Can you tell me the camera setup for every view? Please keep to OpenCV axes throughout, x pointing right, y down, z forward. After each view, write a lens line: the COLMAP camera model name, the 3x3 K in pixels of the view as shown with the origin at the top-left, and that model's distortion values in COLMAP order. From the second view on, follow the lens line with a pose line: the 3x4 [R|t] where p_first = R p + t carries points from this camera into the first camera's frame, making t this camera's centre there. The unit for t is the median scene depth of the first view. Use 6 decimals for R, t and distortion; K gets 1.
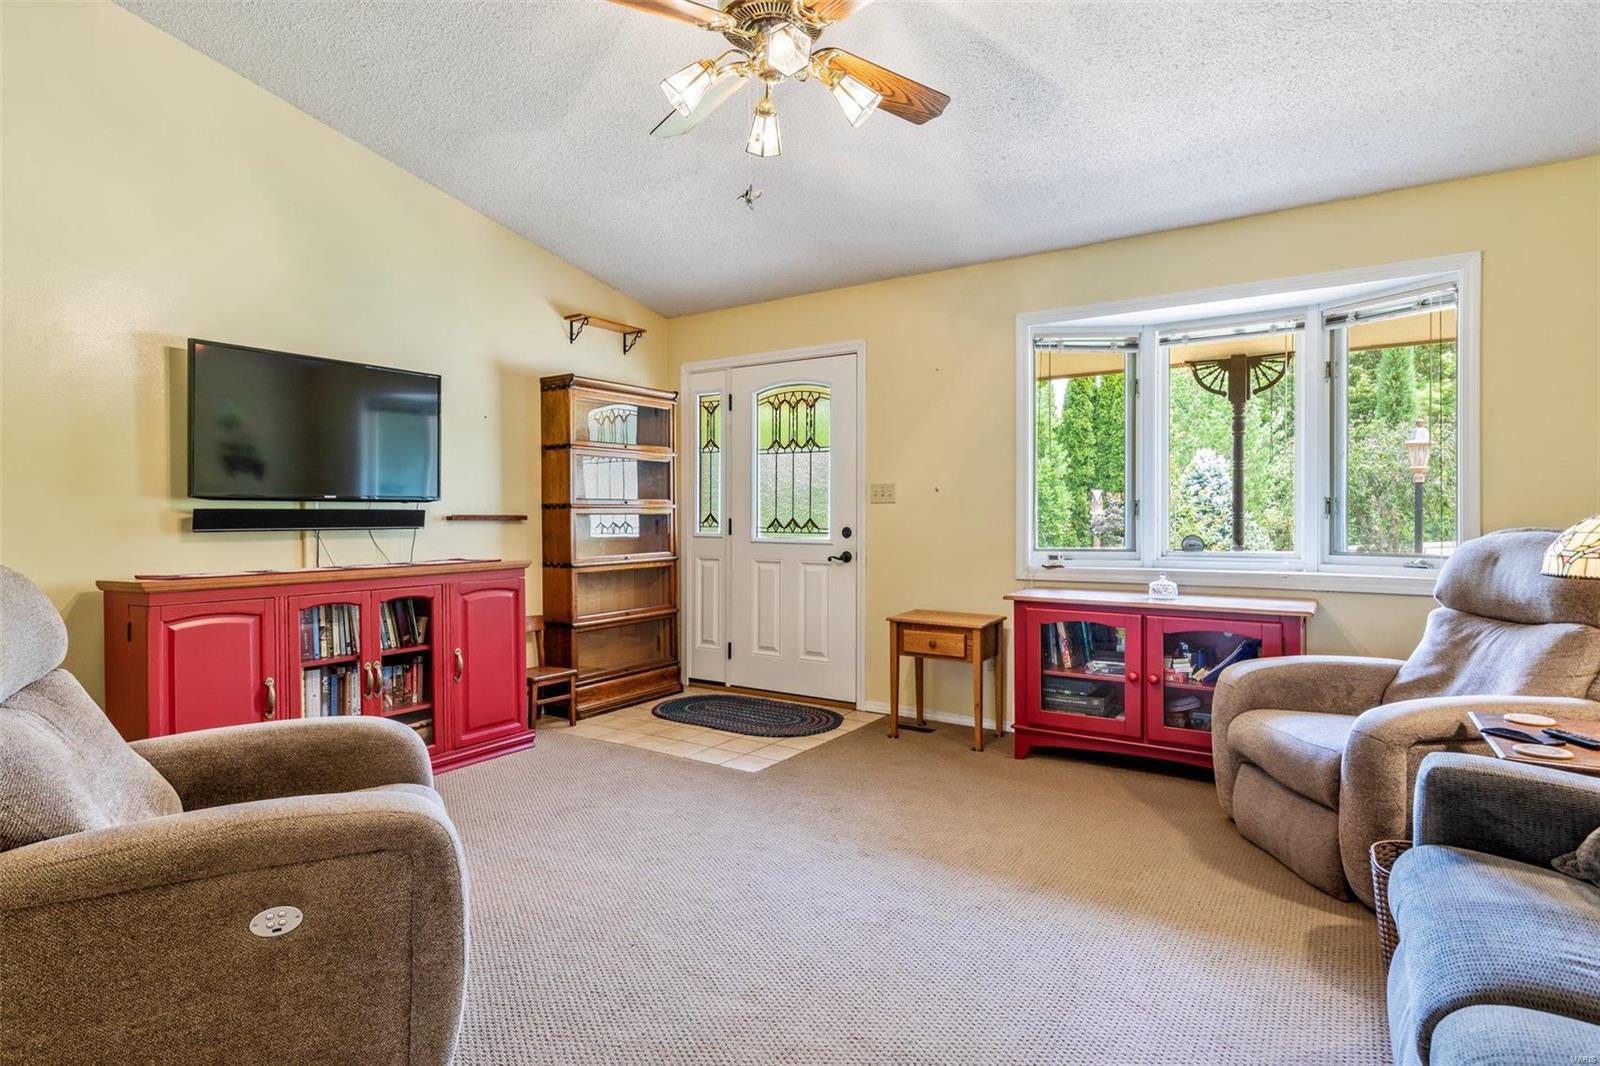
lens RADIAL K [[831.0, 0, 802.4], [0, 831.0, 525.4], [0, 0, 1]] dist [0.001153, 0.000202]
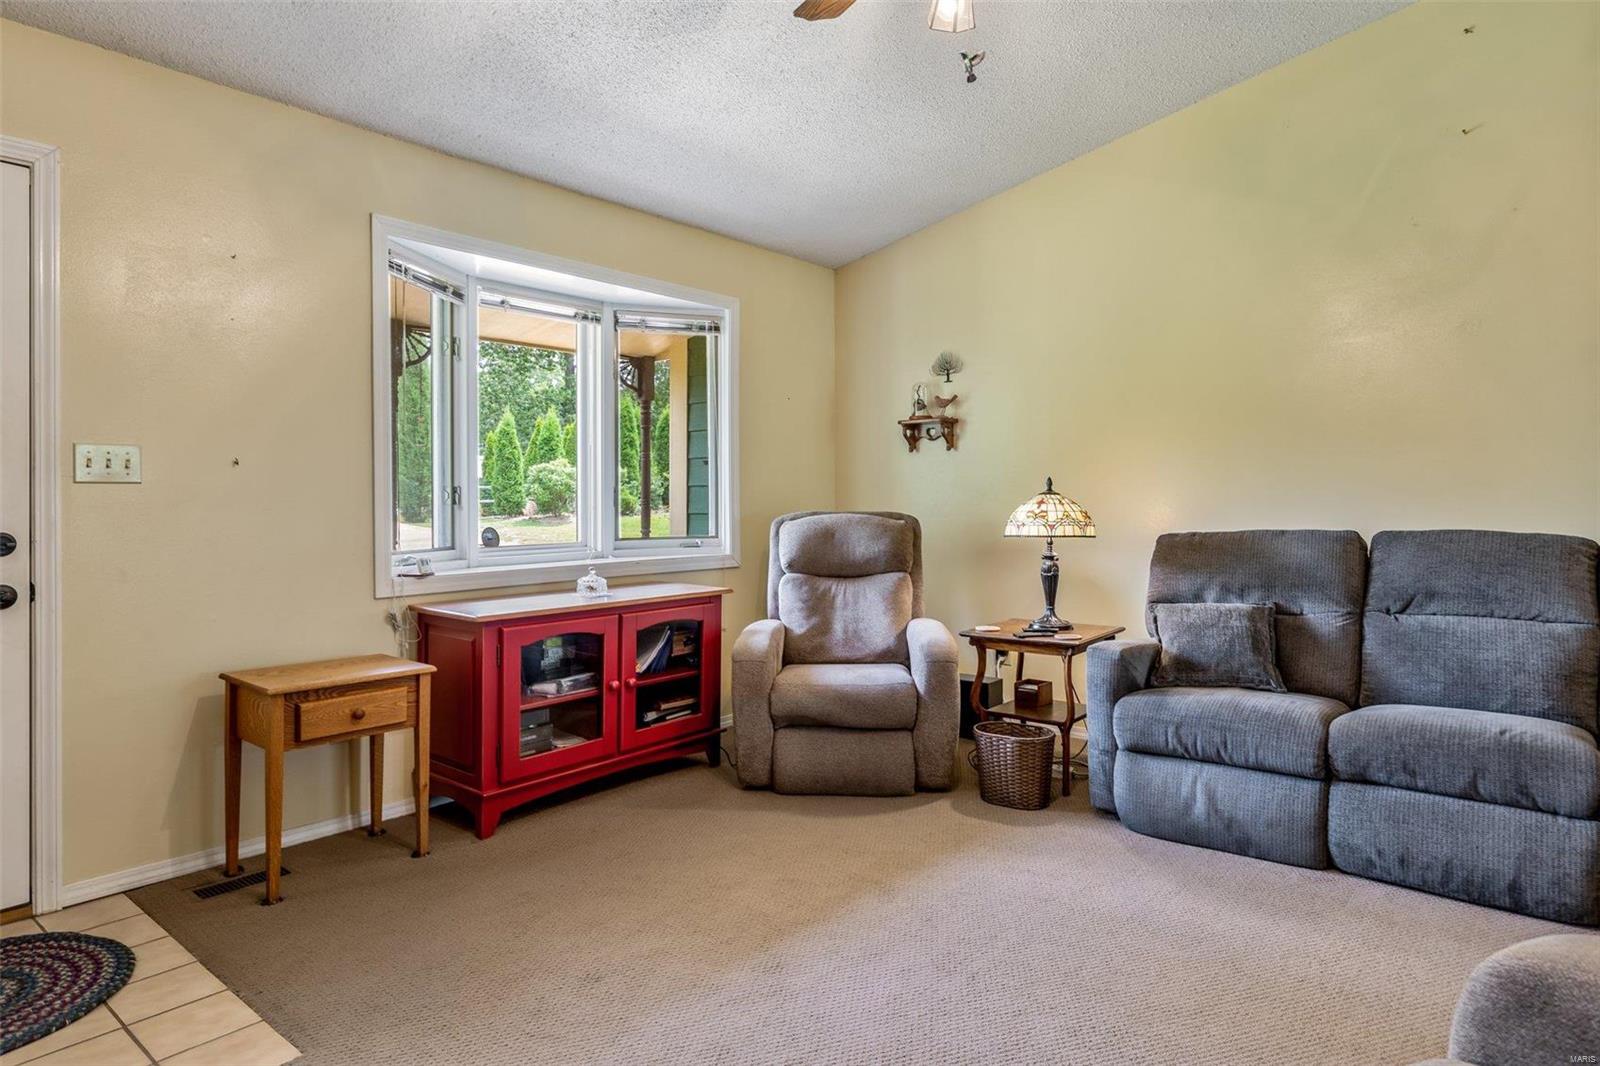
lens RADIAL K [[933.6, 0, 801.5], [0, 933.6, 520.8], [0, 0, 1]] dist [0.002470, -0.000600]
pose [[0.121199, -0.019522, 0.992436, -0.540014], [0.023126, 0.999591, 0.016839, -0.004620], [-0.992359, 0.020911, 0.121601, 0.651232]]
